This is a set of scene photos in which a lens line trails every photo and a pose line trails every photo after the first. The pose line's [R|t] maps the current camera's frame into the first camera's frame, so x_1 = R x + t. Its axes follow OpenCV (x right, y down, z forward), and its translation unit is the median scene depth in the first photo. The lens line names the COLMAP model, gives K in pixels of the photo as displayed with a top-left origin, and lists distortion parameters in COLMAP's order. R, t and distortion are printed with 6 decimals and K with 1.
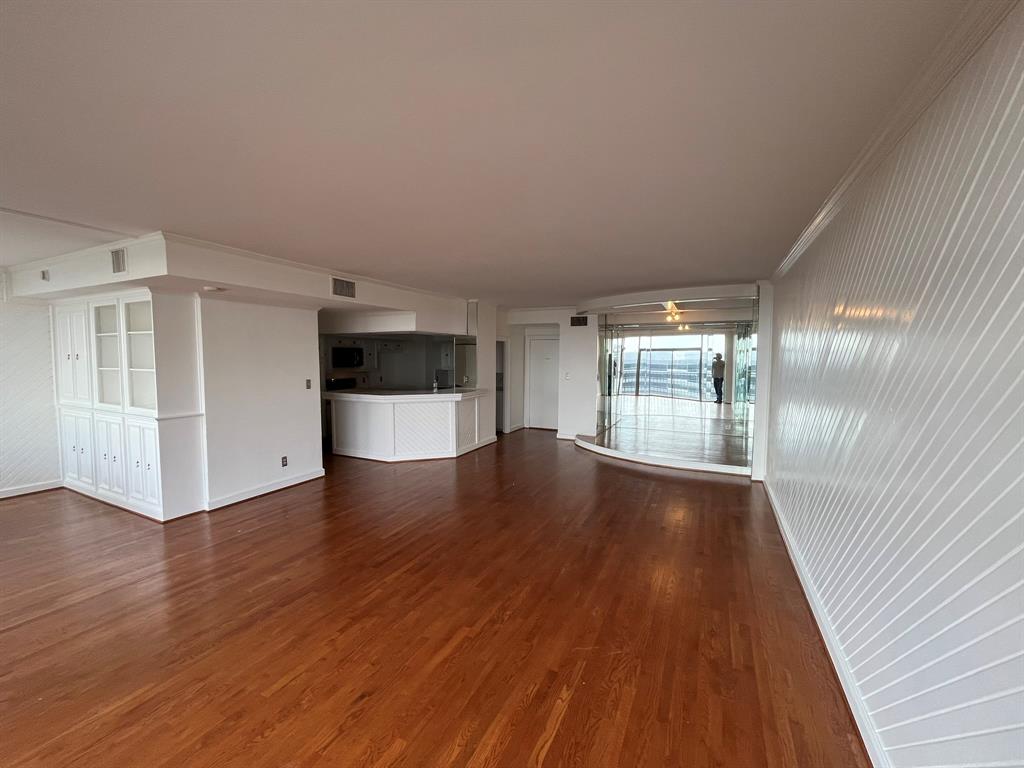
lens RADIAL K [[414.7, 0, 512.0], [0, 414.7, 384.0], [0, 0, 1]] dist [-0.000297, 0.000120]
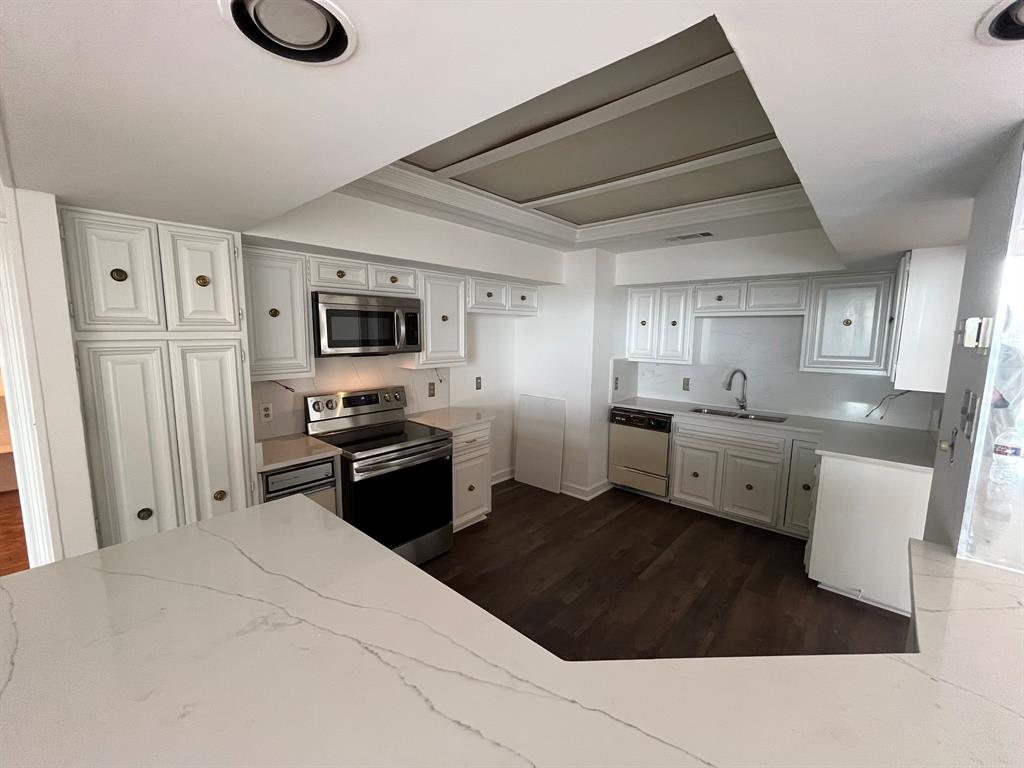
lens RADIAL K [[414.7, 0, 512.0], [0, 414.7, 384.0], [0, 0, 1]] dist [-0.000297, 0.000120]
pose [[0.963938, 0.036259, -0.263647, -0.211175], [-0.020706, 0.997890, 0.061534, -0.042855], [0.265321, -0.053856, 0.962655, 0.735159]]
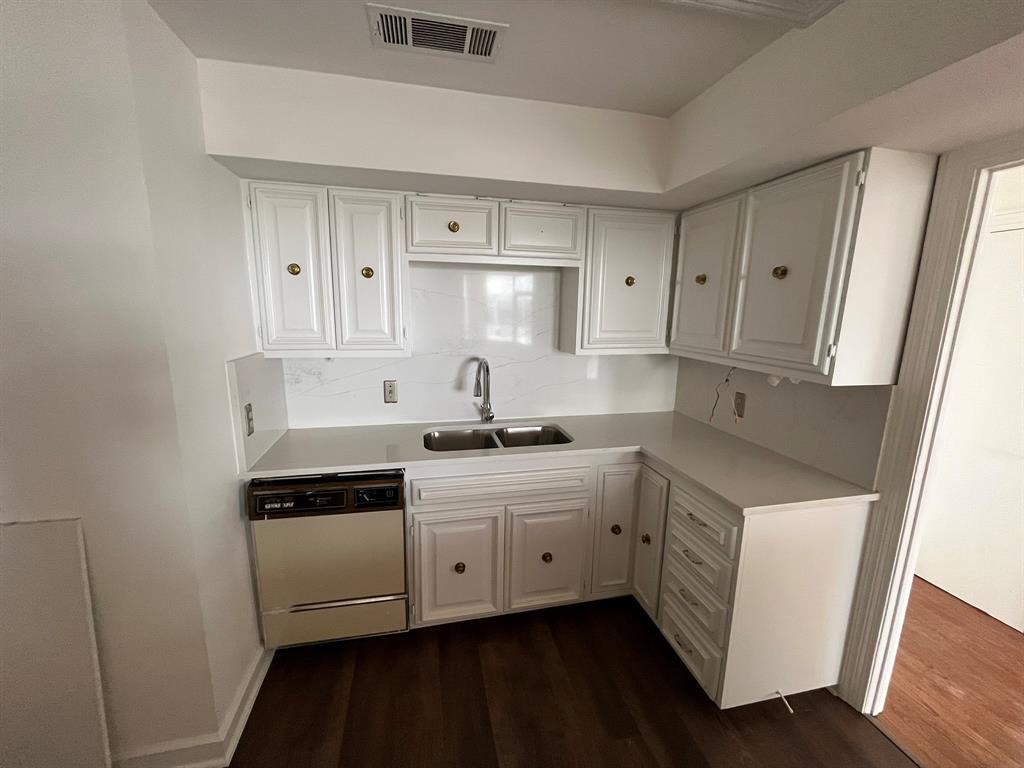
lens RADIAL K [[414.7, 0, 512.0], [0, 414.7, 384.0], [0, 0, 1]] dist [-0.000297, 0.000120]
pose [[0.778695, -0.111181, 0.617473, -0.242813], [0.029698, 0.989602, 0.140734, -0.055921], [-0.626699, -0.091251, 0.773900, 1.003971]]
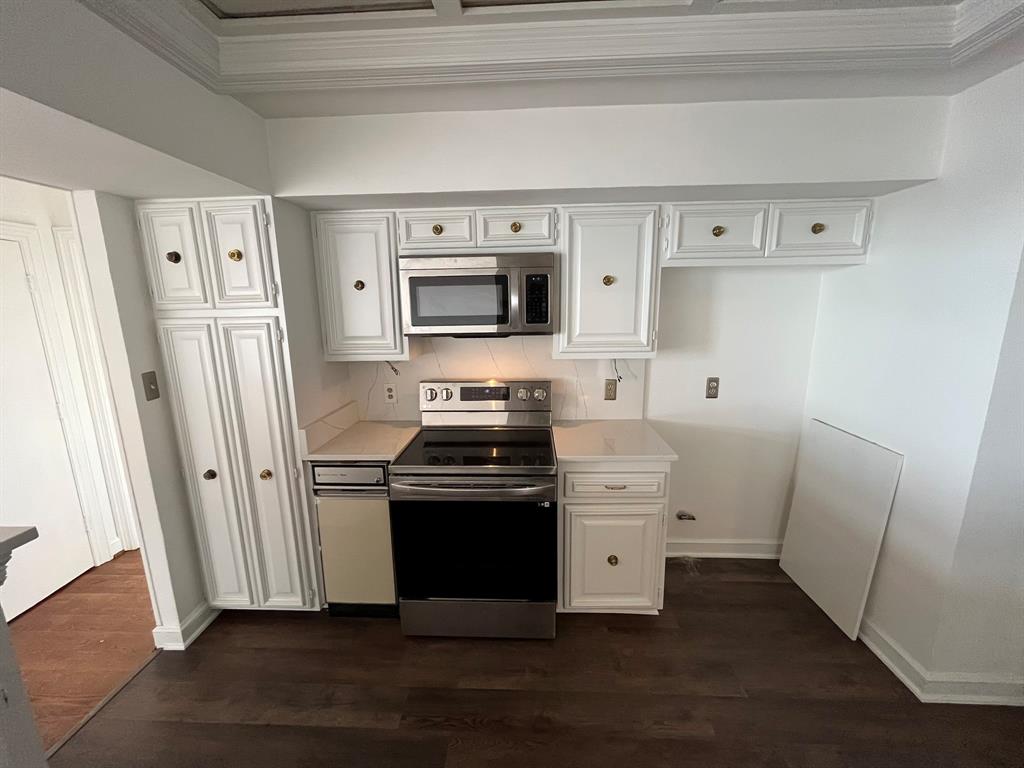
lens RADIAL K [[414.7, 0, 512.0], [0, 414.7, 384.0], [0, 0, 1]] dist [-0.000297, 0.000120]
pose [[0.399618, 0.165844, -0.901555, -0.174208], [-0.044149, 0.985839, 0.161779, -0.055780], [0.915618, -0.024847, 0.401280, 0.939335]]
